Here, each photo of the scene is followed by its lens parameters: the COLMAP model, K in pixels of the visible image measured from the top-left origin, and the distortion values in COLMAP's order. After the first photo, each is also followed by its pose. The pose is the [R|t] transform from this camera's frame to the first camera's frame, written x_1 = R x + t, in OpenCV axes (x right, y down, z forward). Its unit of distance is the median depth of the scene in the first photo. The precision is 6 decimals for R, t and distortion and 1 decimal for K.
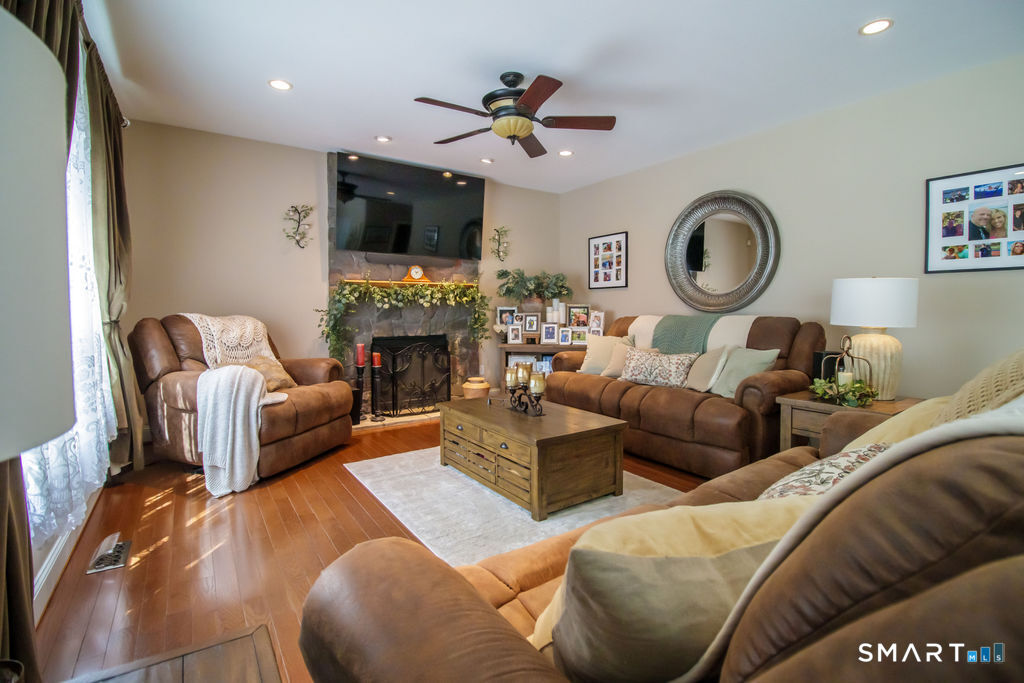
lens RADIAL K [[472.1, 0, 512.0], [0, 472.1, 341.5], [0, 0, 1]] dist [0.000465, 0.000139]
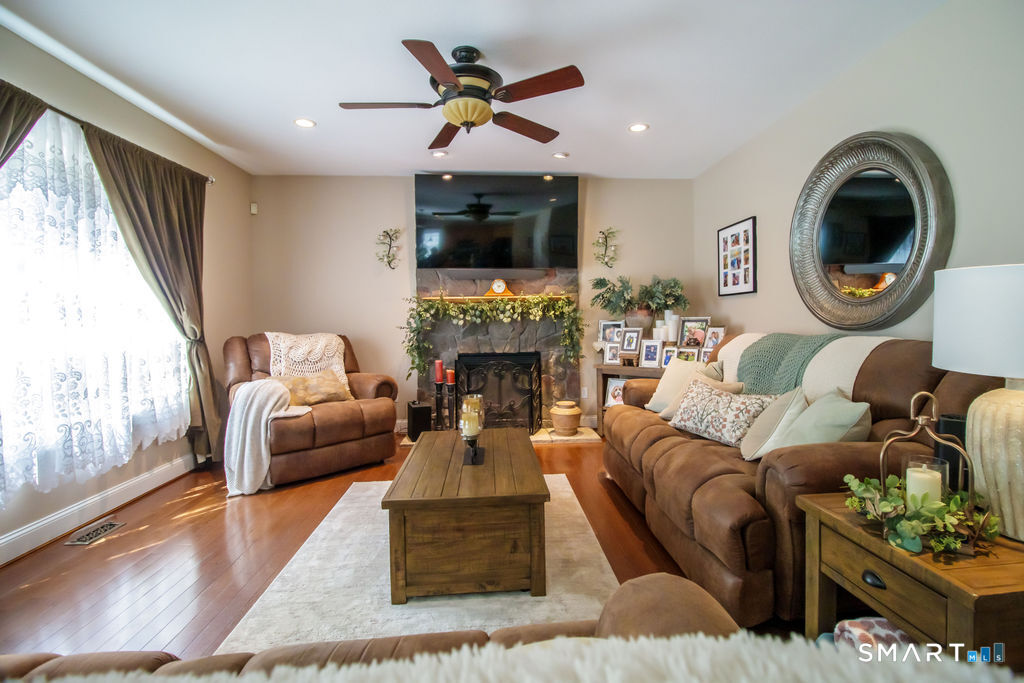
lens RADIAL K [[469.5, 0, 512.0], [0, 469.5, 341.5], [0, 0, 1]] dist [-0.003064, -0.000676]
pose [[0.864321, 0.012276, -0.502790, 0.294003], [-0.021796, 0.999677, -0.013061, -0.023588], [0.502467, 0.022248, 0.864310, 0.199724]]
